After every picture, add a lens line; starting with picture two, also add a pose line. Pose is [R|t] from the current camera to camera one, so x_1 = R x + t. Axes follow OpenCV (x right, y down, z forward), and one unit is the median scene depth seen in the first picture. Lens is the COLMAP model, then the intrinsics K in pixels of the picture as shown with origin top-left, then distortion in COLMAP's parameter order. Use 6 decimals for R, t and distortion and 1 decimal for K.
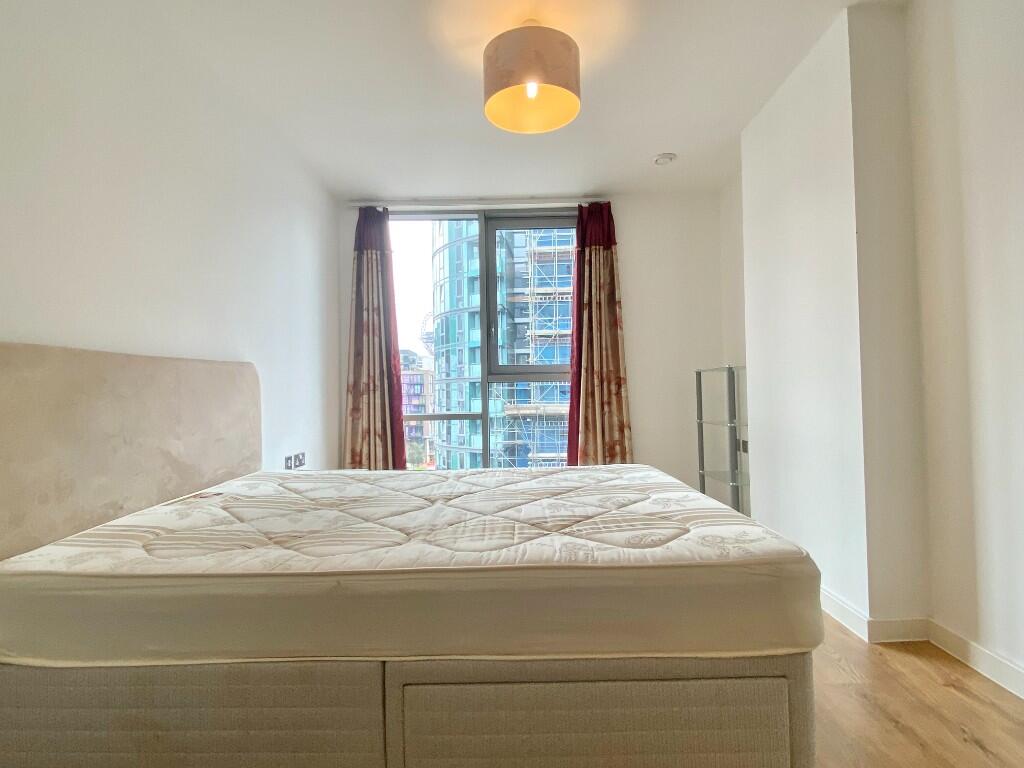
lens RADIAL K [[527.0, 0, 520.6], [0, 527.0, 379.2], [0, 0, 1]] dist [0.014118, -0.001058]
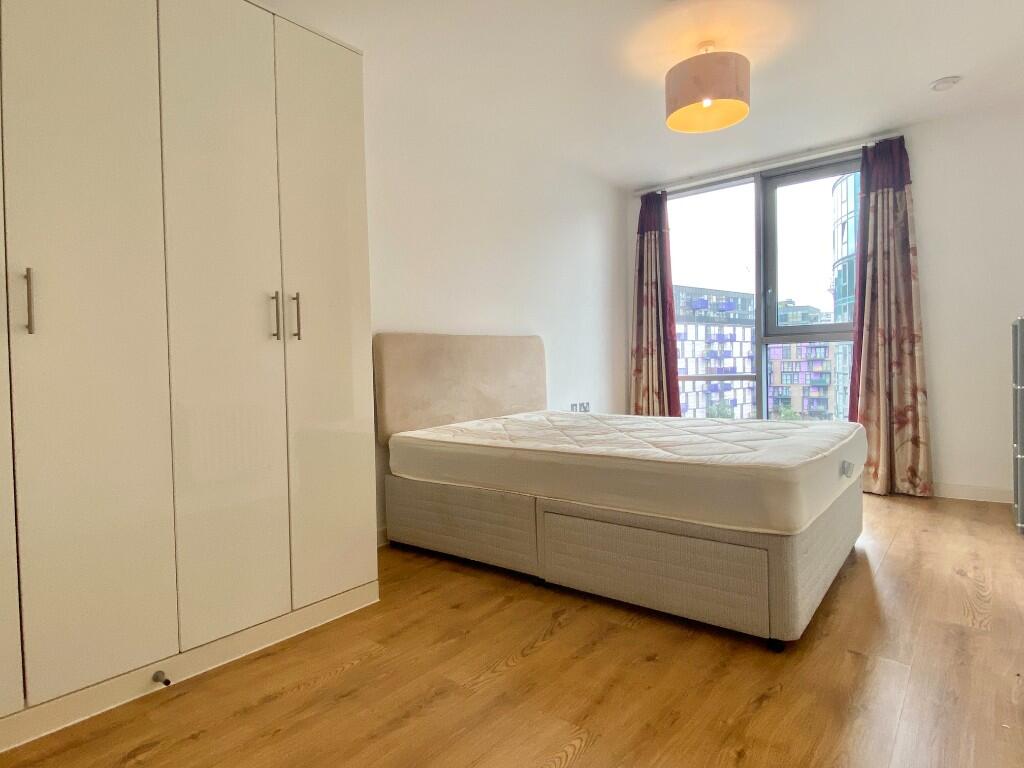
lens RADIAL K [[570.8, 0, 512.7], [0, 570.8, 380.8], [0, 0, 1]] dist [-0.000388, -0.009692]
pose [[0.776463, 0.012932, -0.630030, 0.268920], [0.028064, 0.998088, 0.055074, 0.002361], [0.629538, -0.060444, 0.774615, -0.166951]]
